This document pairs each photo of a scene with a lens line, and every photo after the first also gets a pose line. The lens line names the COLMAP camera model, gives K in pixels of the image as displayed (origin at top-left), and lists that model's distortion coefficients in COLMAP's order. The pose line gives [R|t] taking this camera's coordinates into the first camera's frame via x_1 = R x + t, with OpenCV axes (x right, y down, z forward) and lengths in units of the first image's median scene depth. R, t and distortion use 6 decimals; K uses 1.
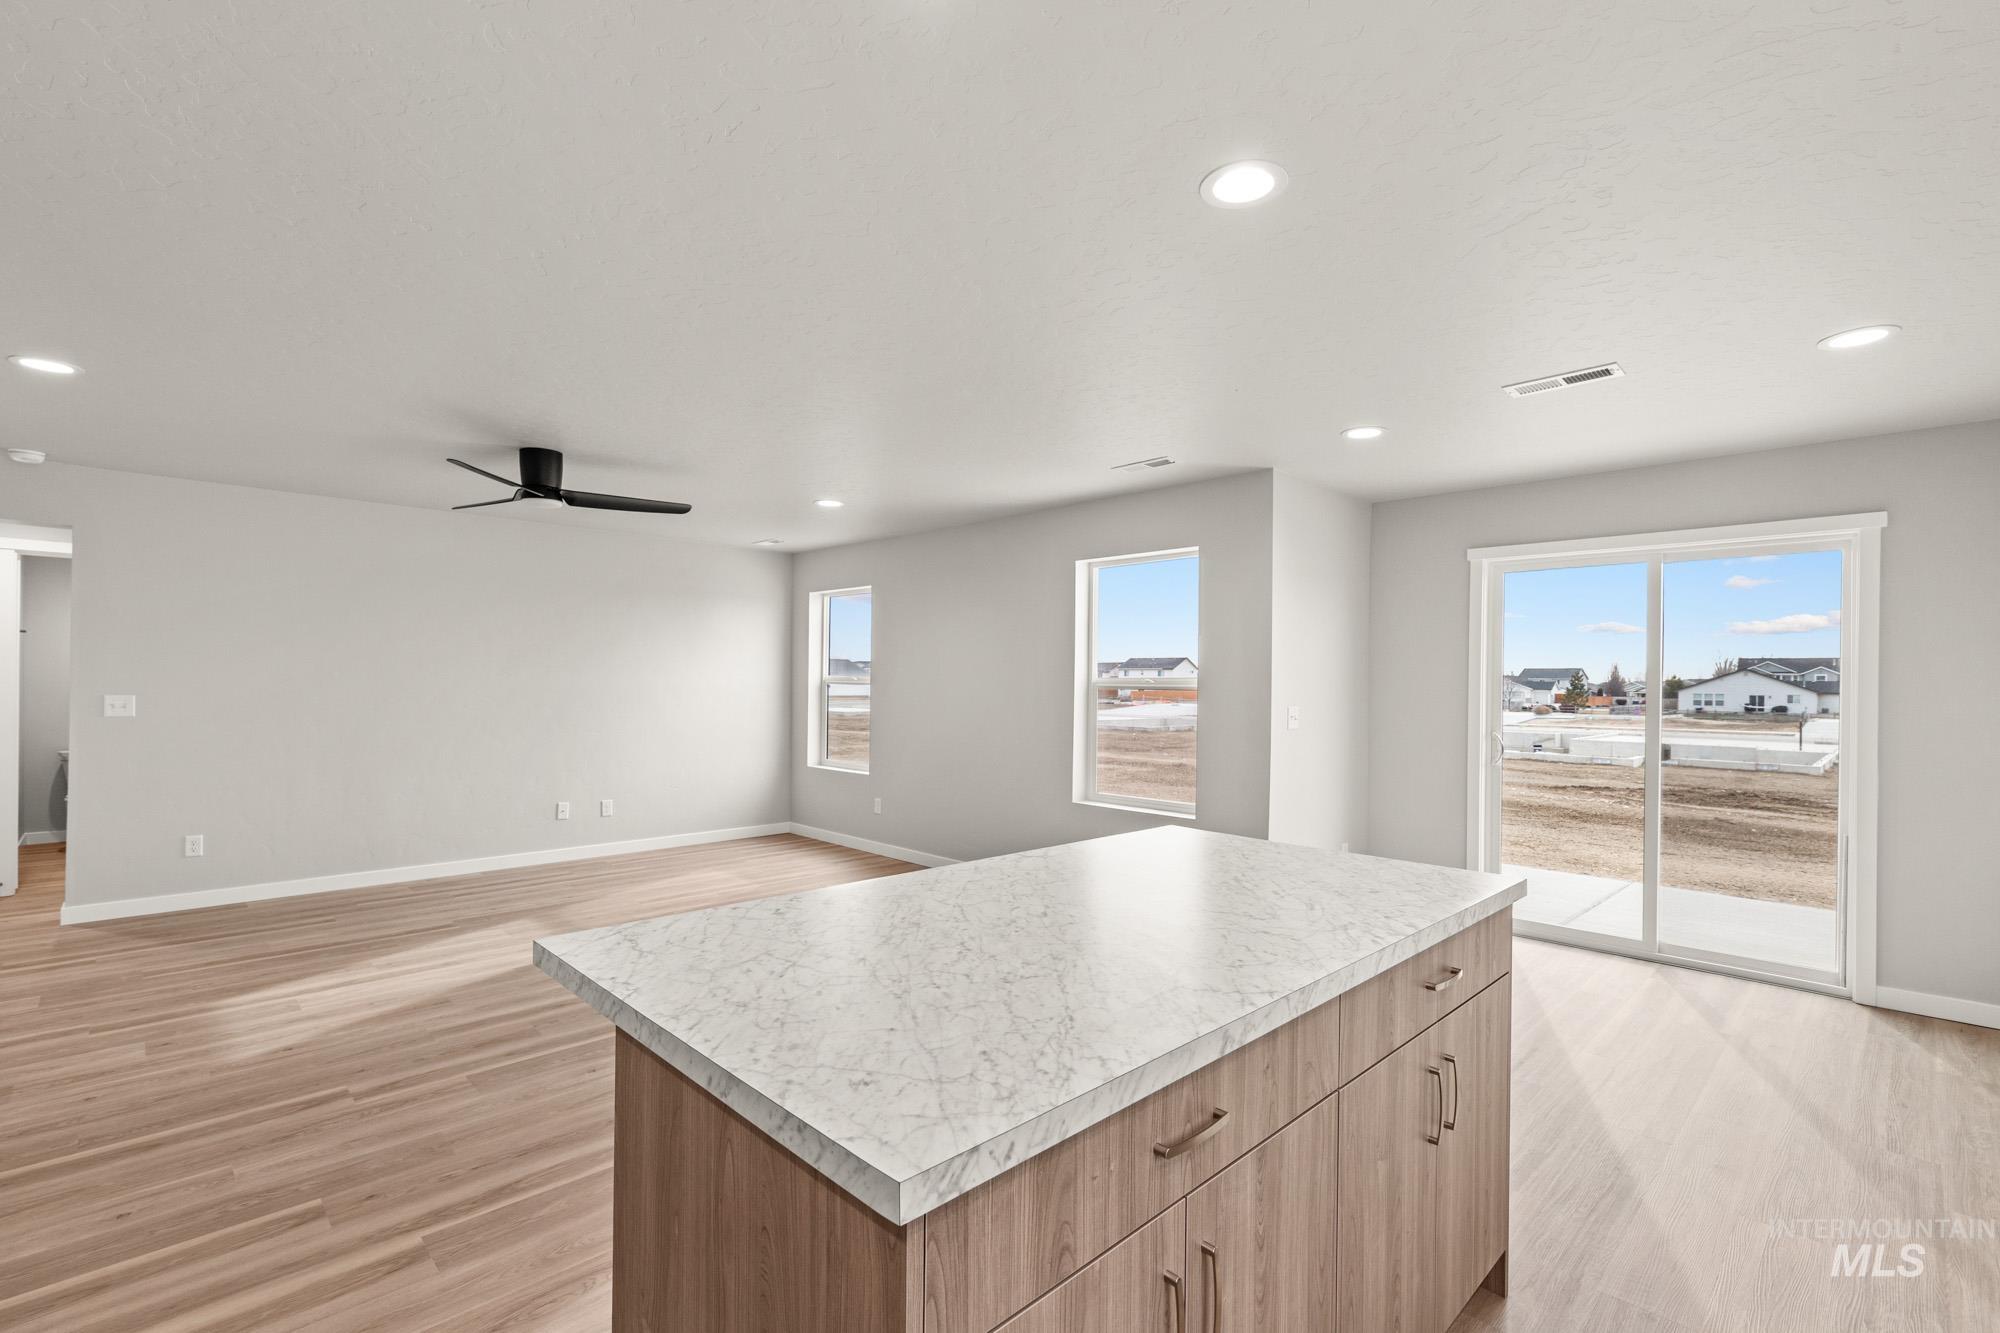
lens RADIAL K [[888.1, 0, 999.9], [0, 888.1, 683.5], [0, 0, 1]] dist [0.008566, -0.000726]
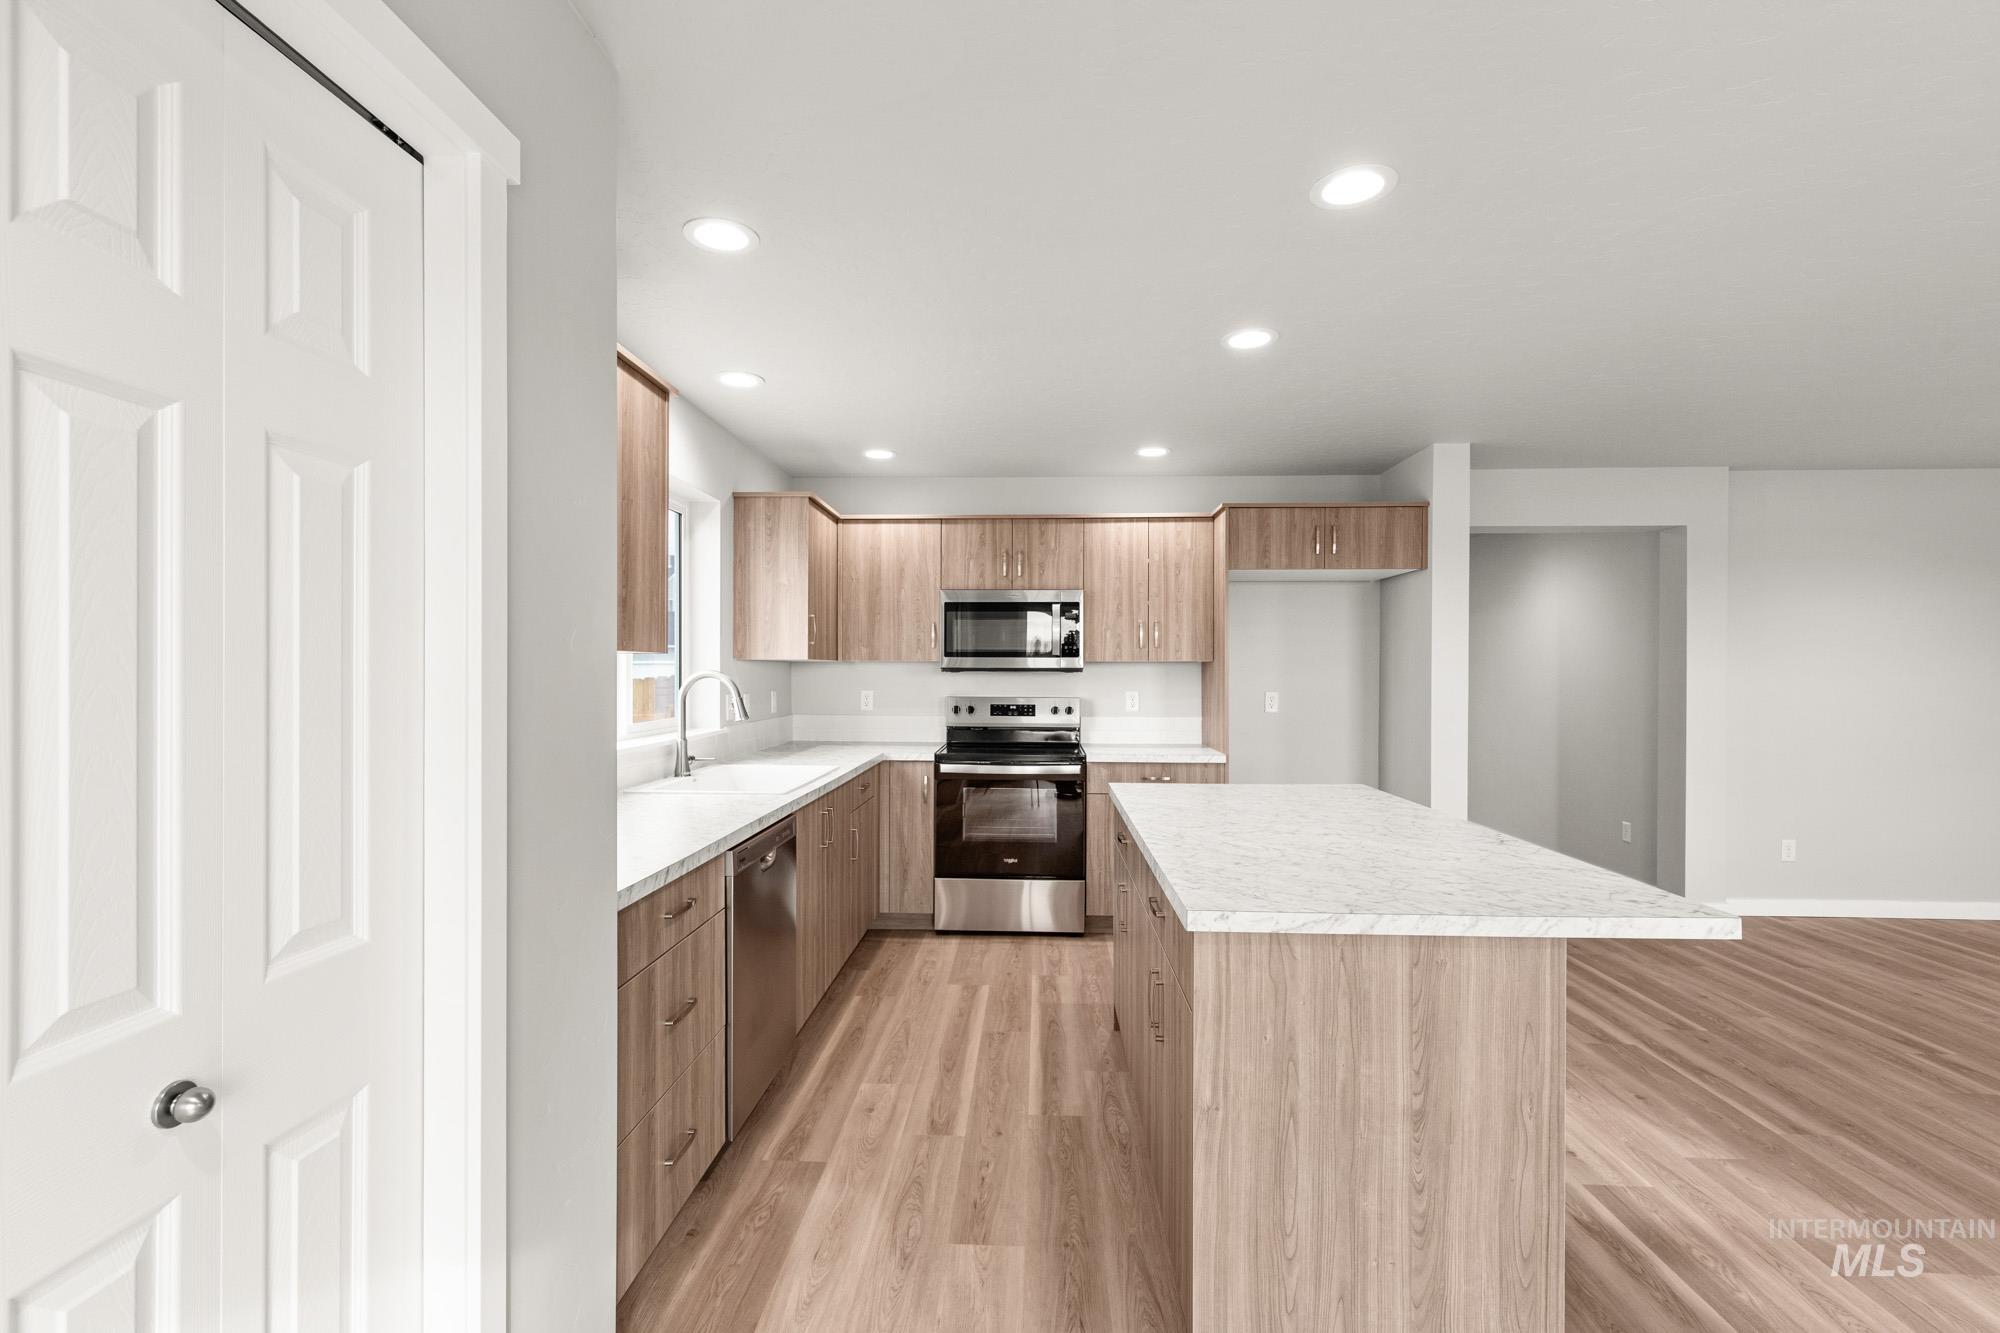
lens RADIAL K [[888.1, 0, 994.5], [0, 888.1, 676.7], [0, 0, 1]] dist [0.008566, -0.000726]
pose [[-0.736088, -0.007602, -0.676843, 0.855216], [-0.013220, 0.999908, 0.003147, 0.008310], [0.676756, 0.011264, -0.736121, 1.006896]]
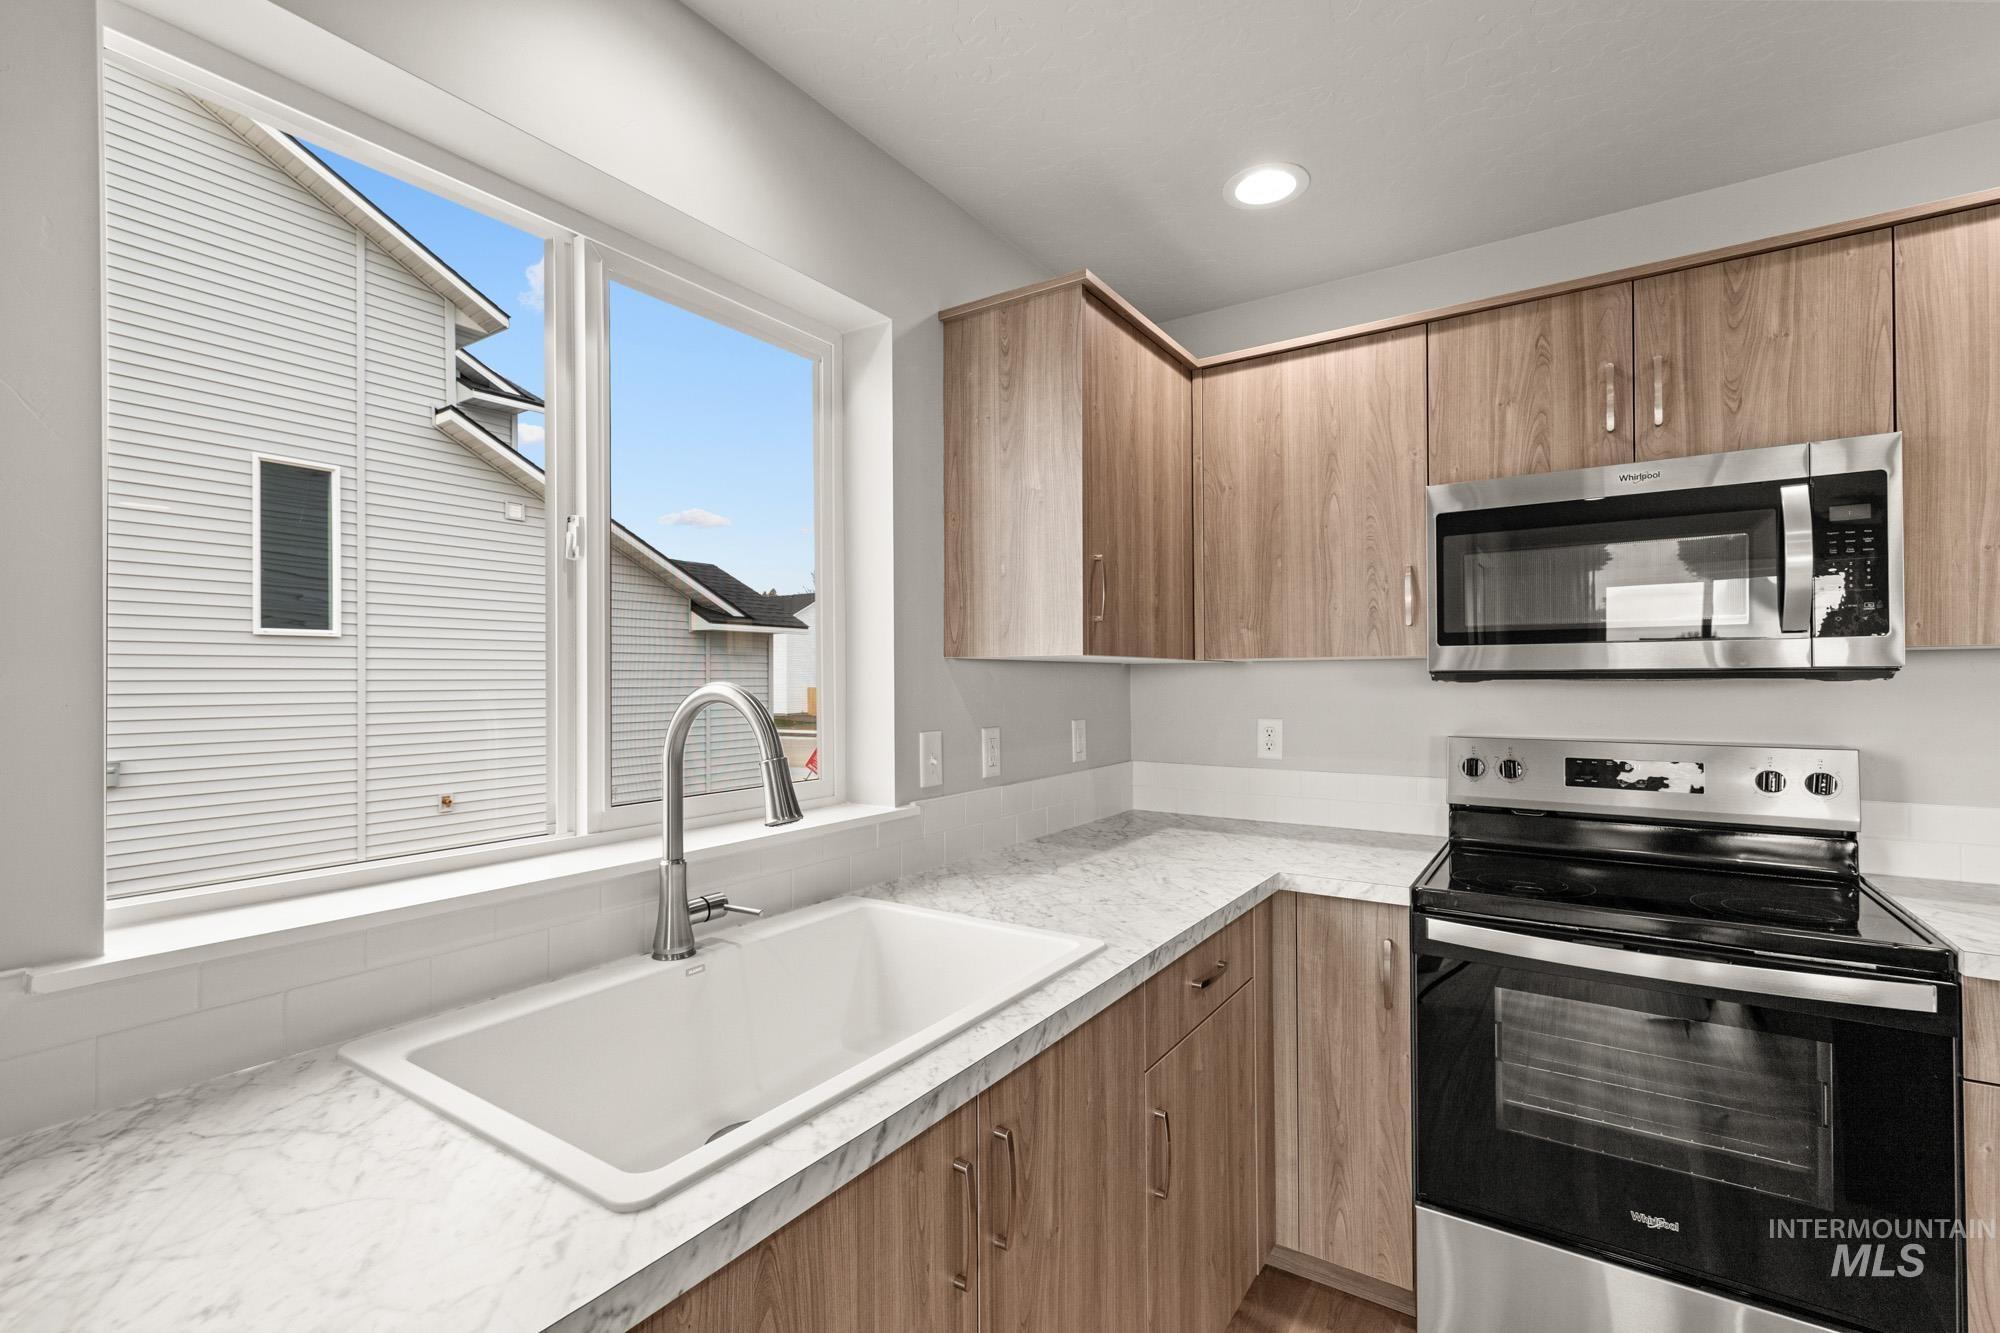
lens RADIAL K [[888.1, 0, 1000.5], [0, 888.1, 672.1], [0, 0, 1]] dist [0.008566, -0.000726]
pose [[-0.978804, -0.007437, -0.204664, 0.294907], [-0.005949, 0.999951, -0.007885, 0.006138], [0.204713, -0.006500, -0.978801, 0.351646]]
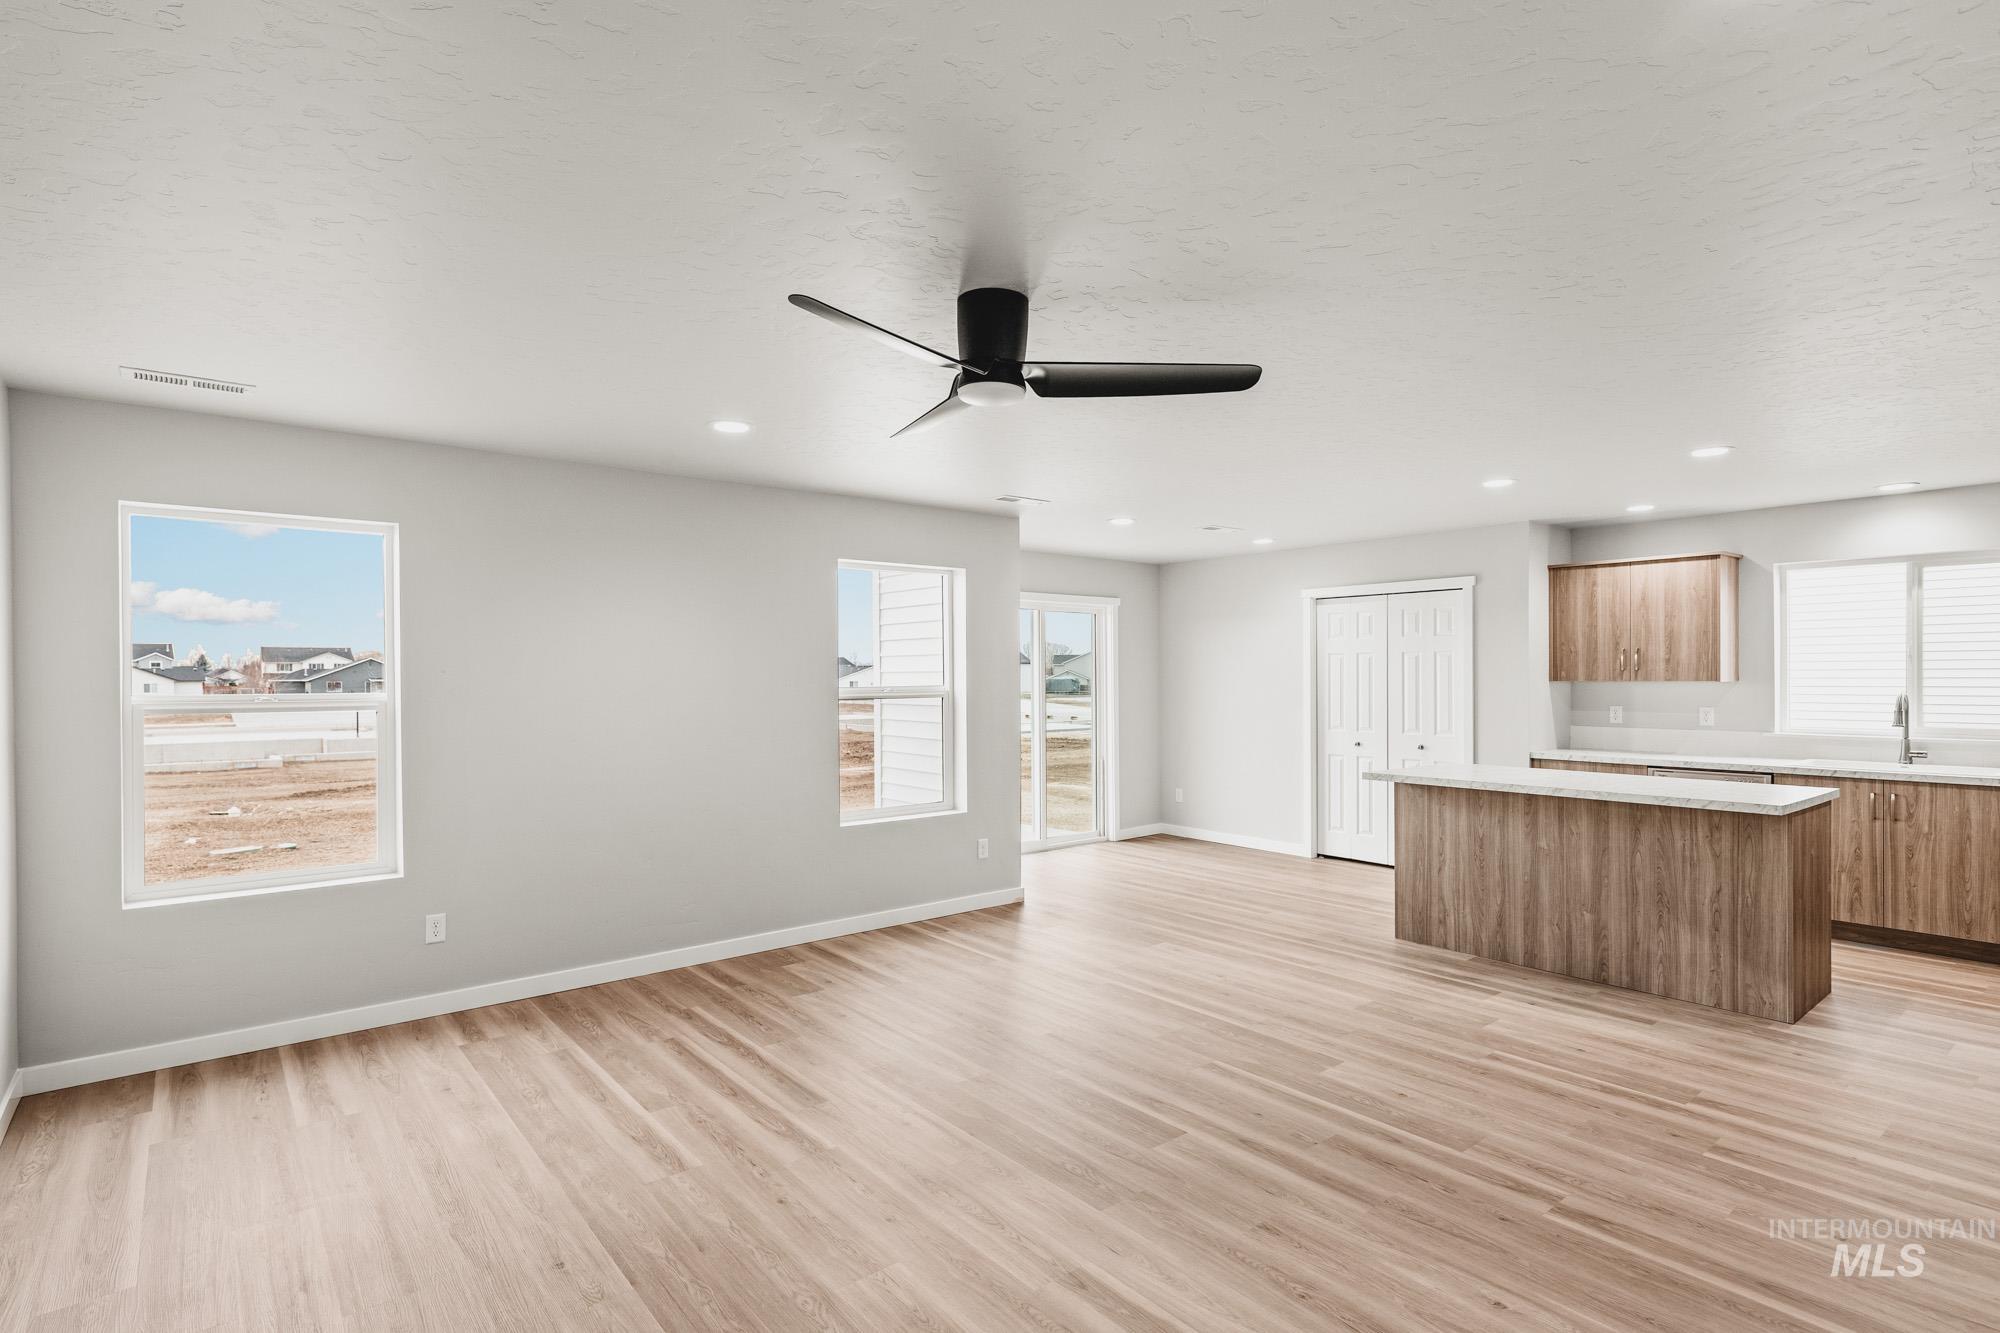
lens RADIAL K [[970.4, 0, 990.6], [0, 970.4, 685.3], [0, 0, 1]] dist [0.001940, 0.001235]
pose [[0.104799, -0.021946, 0.994251, -1.658010], [0.009010, 0.999736, 0.021118, -0.056045], [-0.994453, 0.006746, 0.104969, 1.407024]]
